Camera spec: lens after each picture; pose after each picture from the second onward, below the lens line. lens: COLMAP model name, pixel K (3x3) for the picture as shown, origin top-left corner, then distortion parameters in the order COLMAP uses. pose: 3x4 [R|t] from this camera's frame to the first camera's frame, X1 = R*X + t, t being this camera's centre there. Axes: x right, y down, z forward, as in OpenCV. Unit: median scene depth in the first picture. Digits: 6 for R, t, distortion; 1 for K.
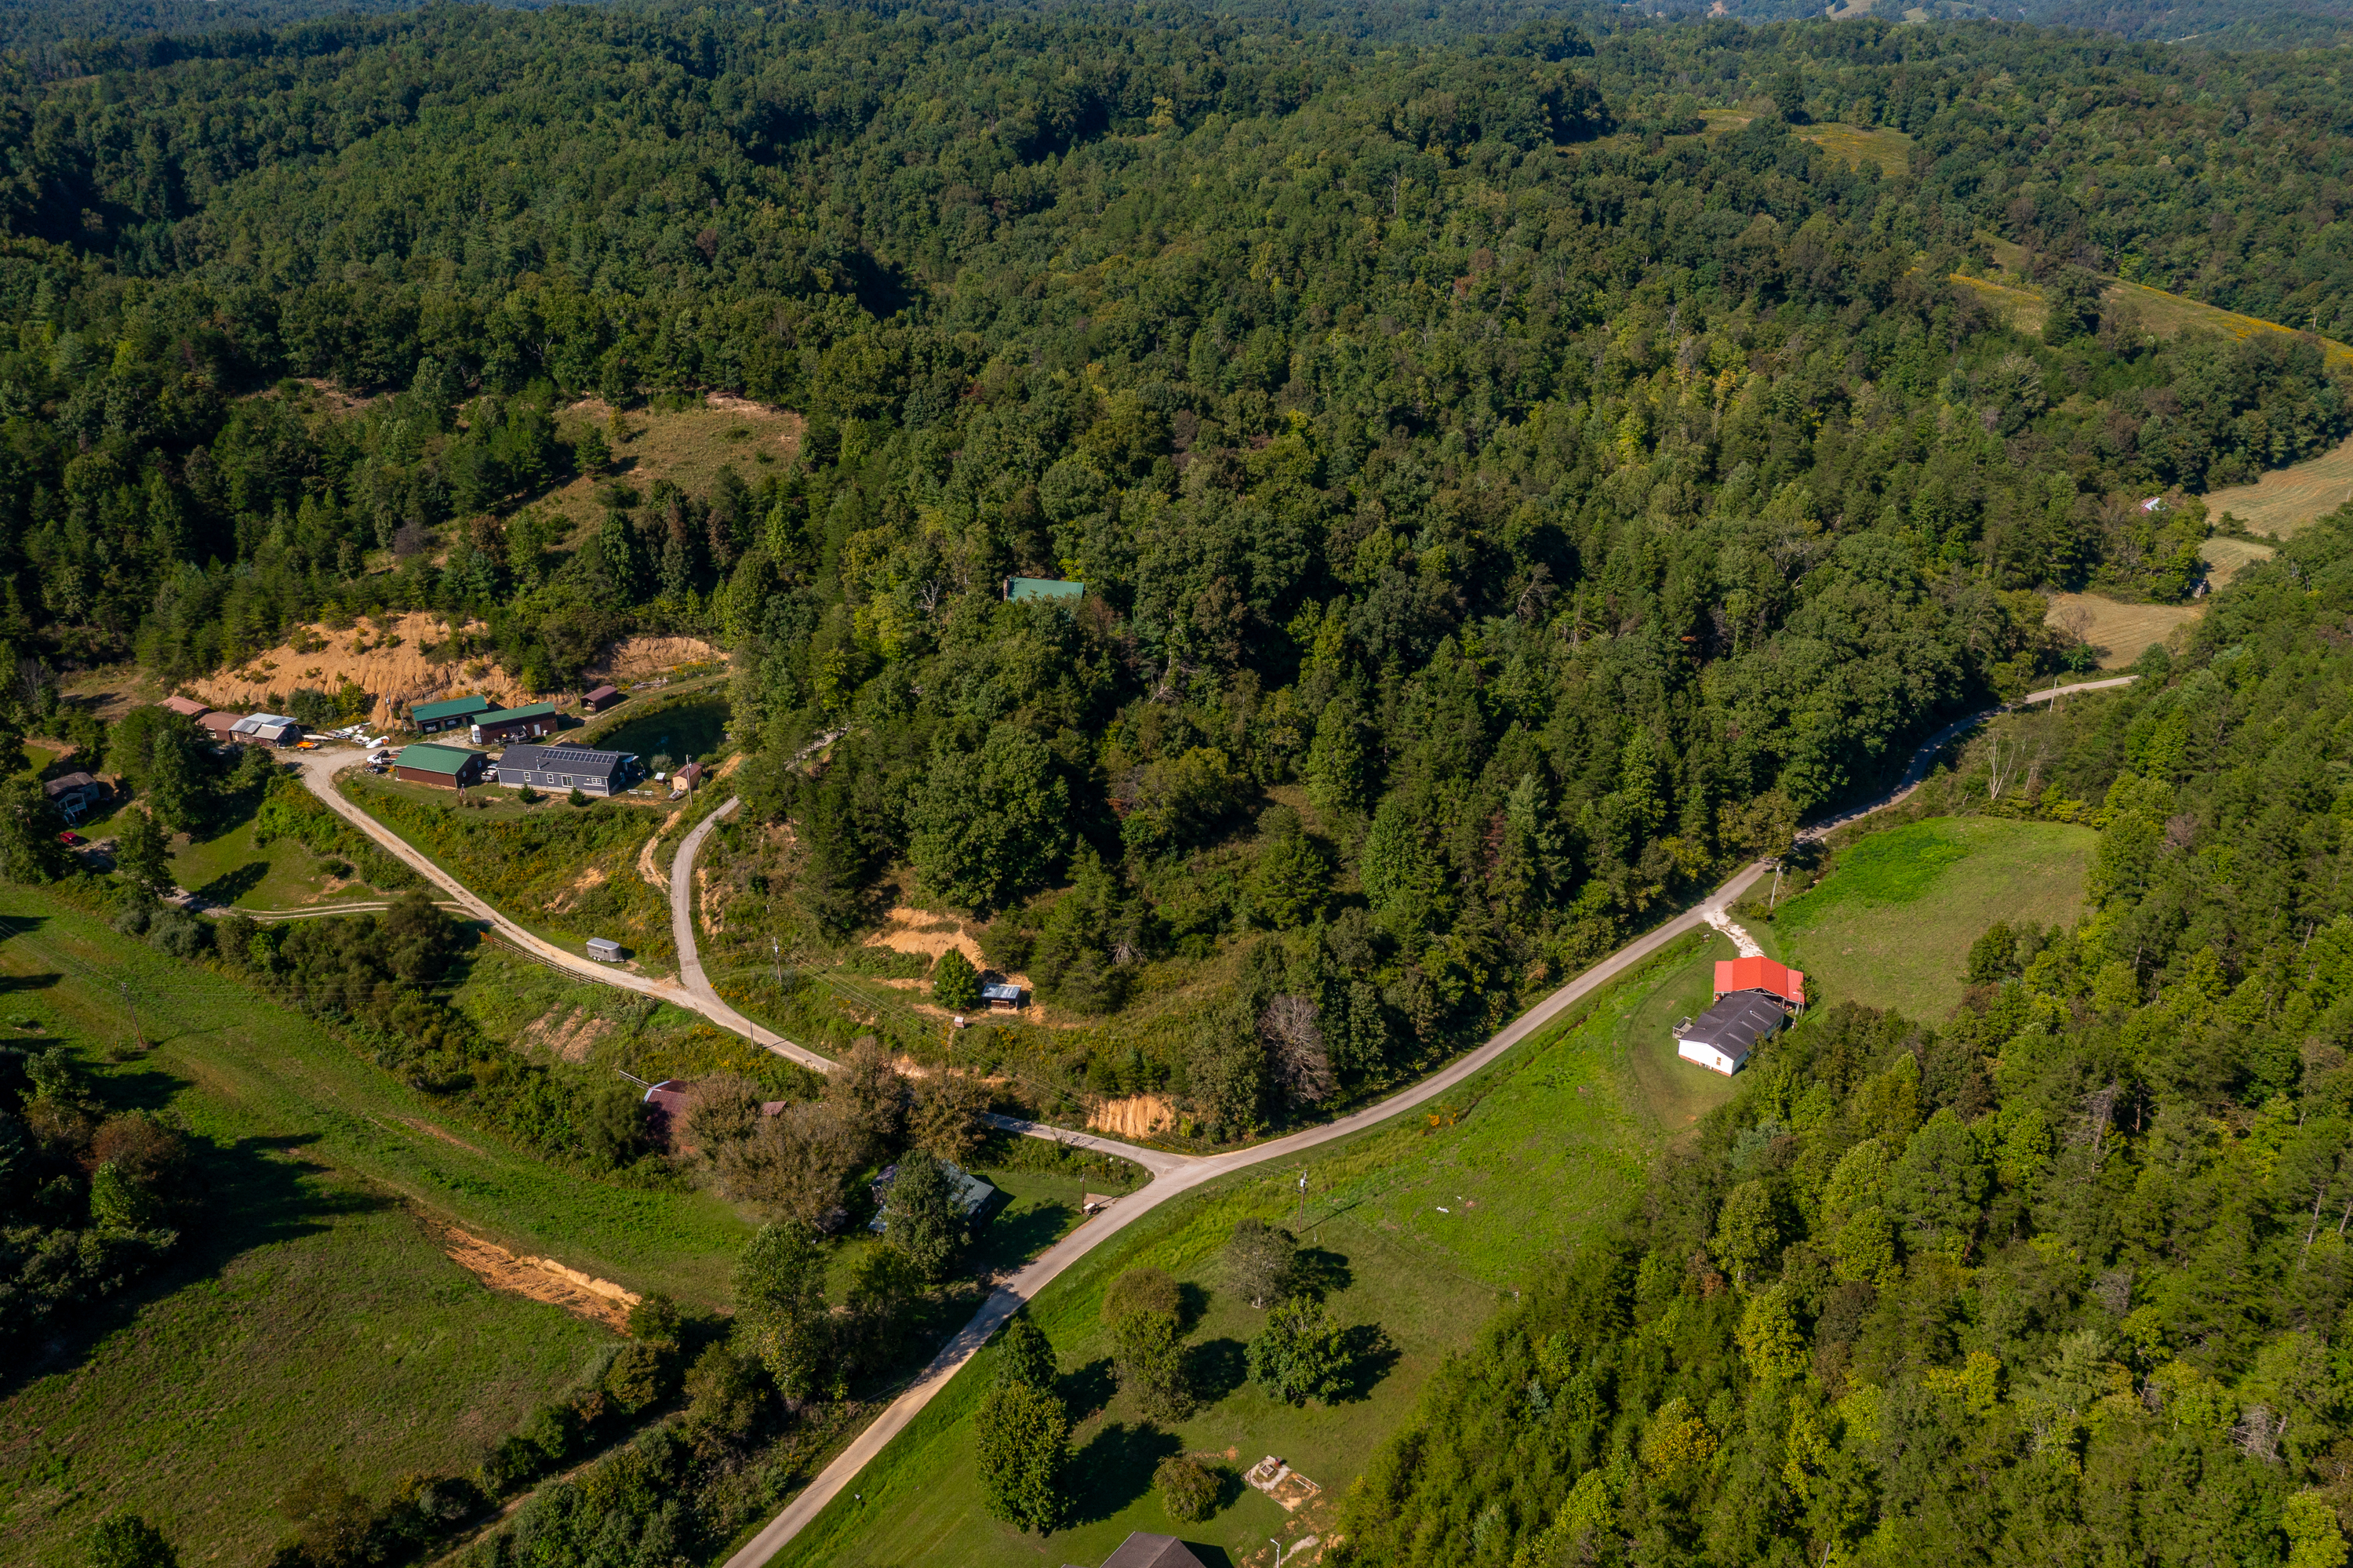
lens RADIAL K [[1833.4, 0, 1176.5], [0, 1833.4, 784.0], [0, 0, 1]] dist [-0.013752, -0.003140]
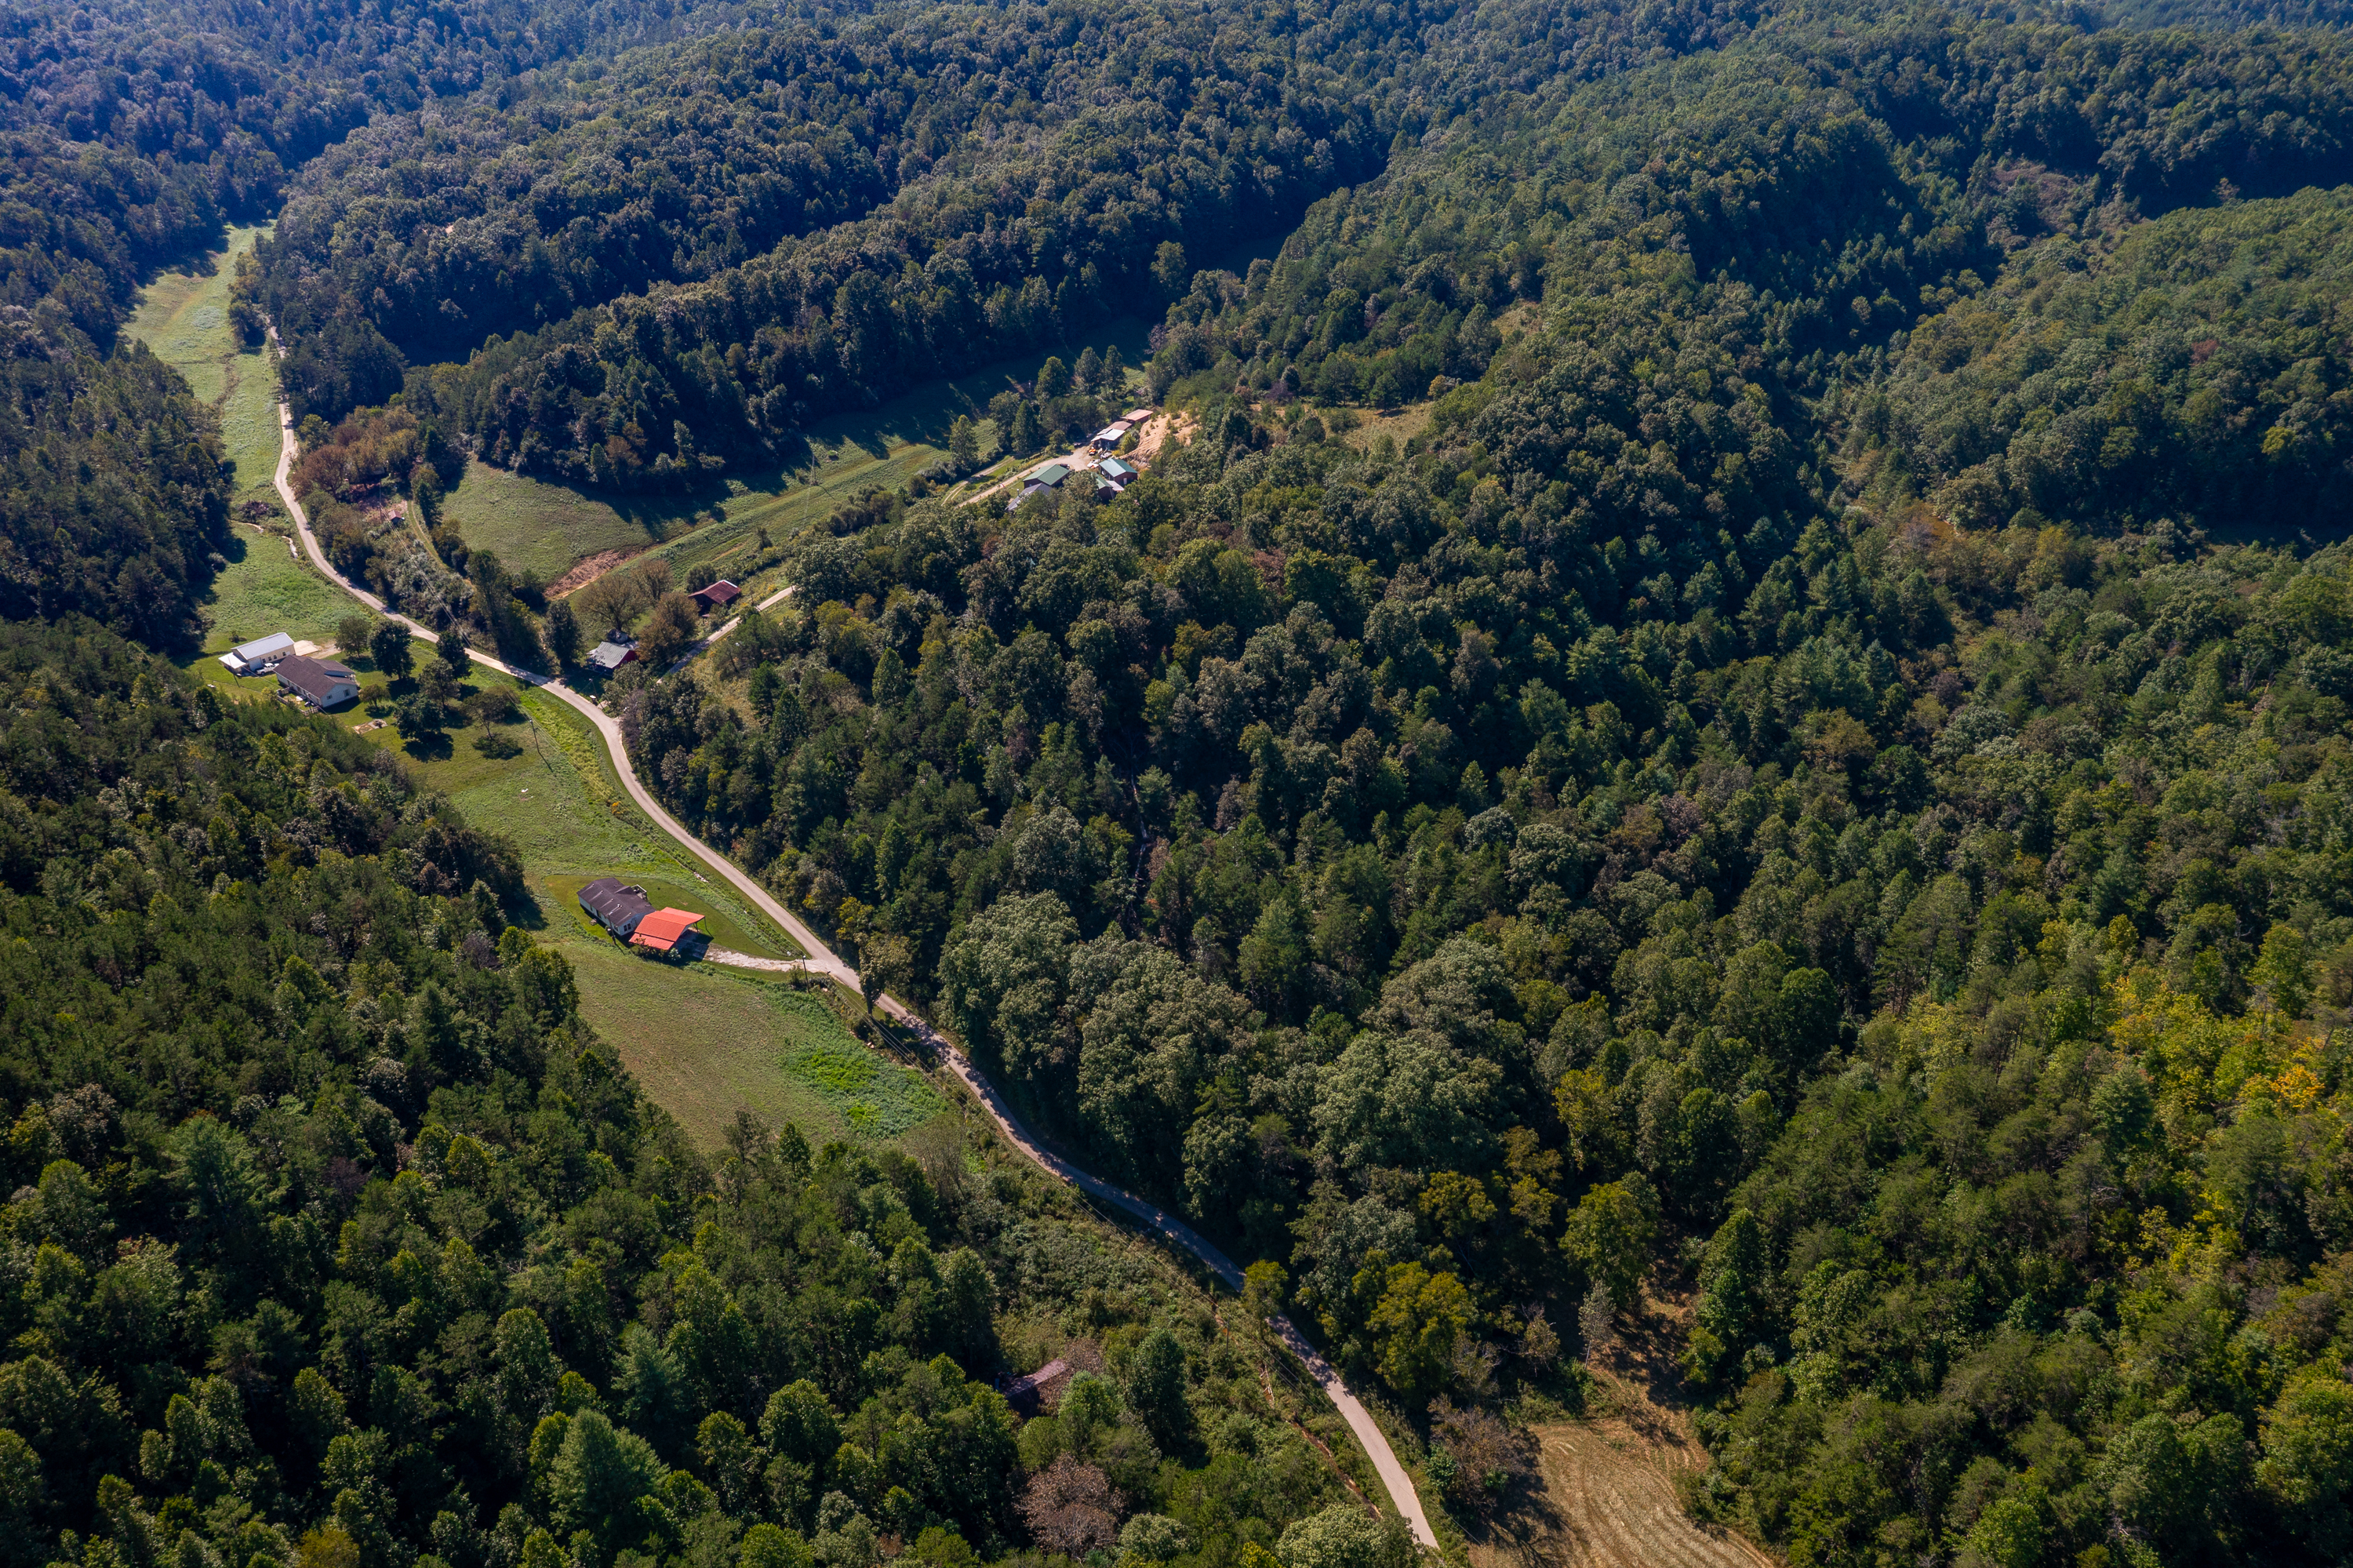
lens RADIAL K [[1857.6, 0, 1177.1], [0, 1857.6, 770.3], [0, 0, 1]] dist [-0.017665, -0.003277]
pose [[-0.088878, 0.486249, -0.869289, 1.249098], [-0.416442, 0.774661, 0.475895, -0.688081], [0.904808, 0.404304, 0.133644, 0.998413]]
